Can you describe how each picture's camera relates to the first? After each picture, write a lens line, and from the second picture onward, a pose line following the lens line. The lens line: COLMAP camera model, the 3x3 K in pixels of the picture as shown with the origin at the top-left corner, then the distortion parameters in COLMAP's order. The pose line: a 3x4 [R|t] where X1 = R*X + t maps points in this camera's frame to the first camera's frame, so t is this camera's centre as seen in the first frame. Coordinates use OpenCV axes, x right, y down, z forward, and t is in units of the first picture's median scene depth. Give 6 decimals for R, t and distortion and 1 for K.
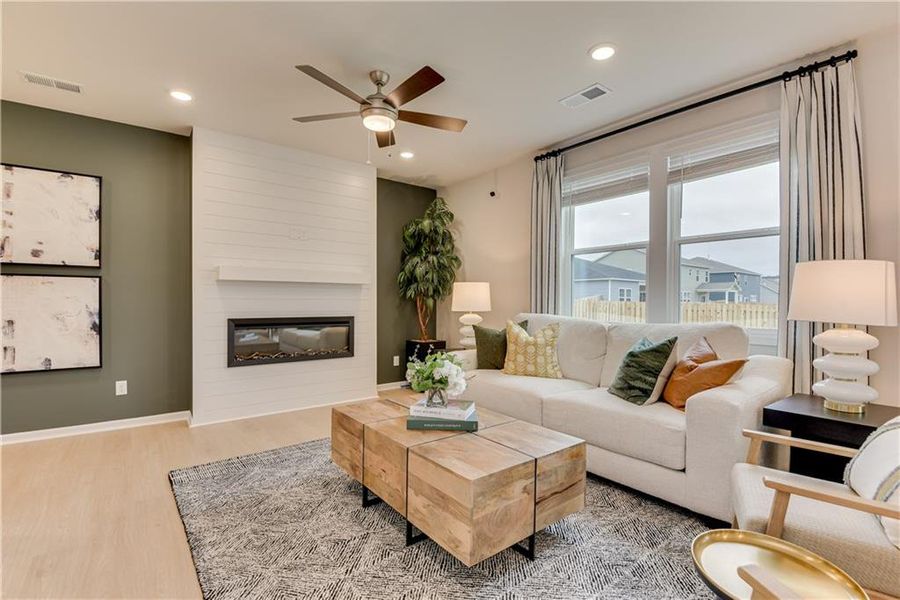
lens RADIAL K [[412.5, 0, 450.7], [0, 412.5, 303.8], [0, 0, 1]] dist [-0.022310, -0.000682]
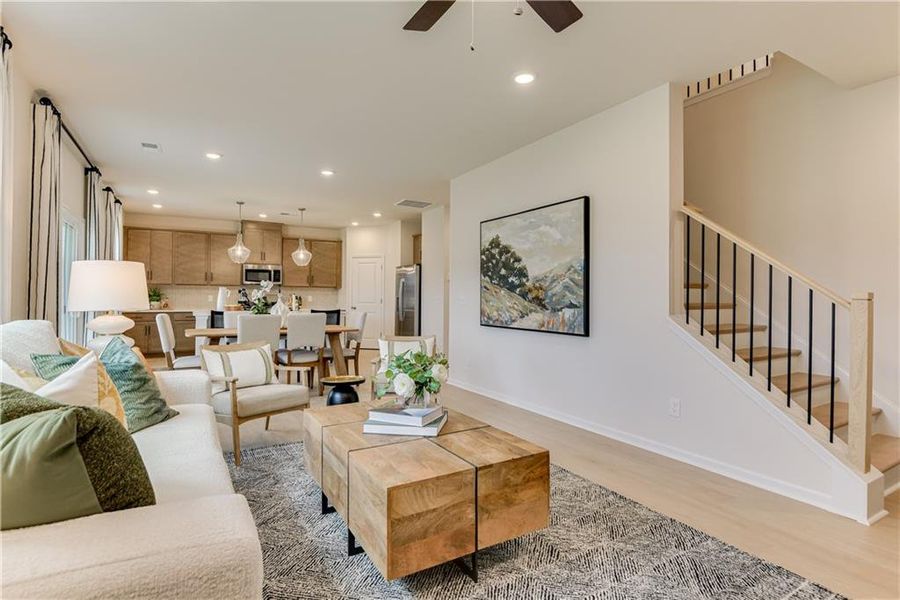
lens RADIAL K [[412.5, 0, 450.7], [0, 412.5, 303.8], [0, 0, 1]] dist [-0.022310, -0.000682]
pose [[-0.988151, -0.012483, 0.152978, -0.272279], [-0.010952, 0.999881, 0.010846, 0.001713], [-0.153096, 0.009042, -0.988170, 2.029224]]
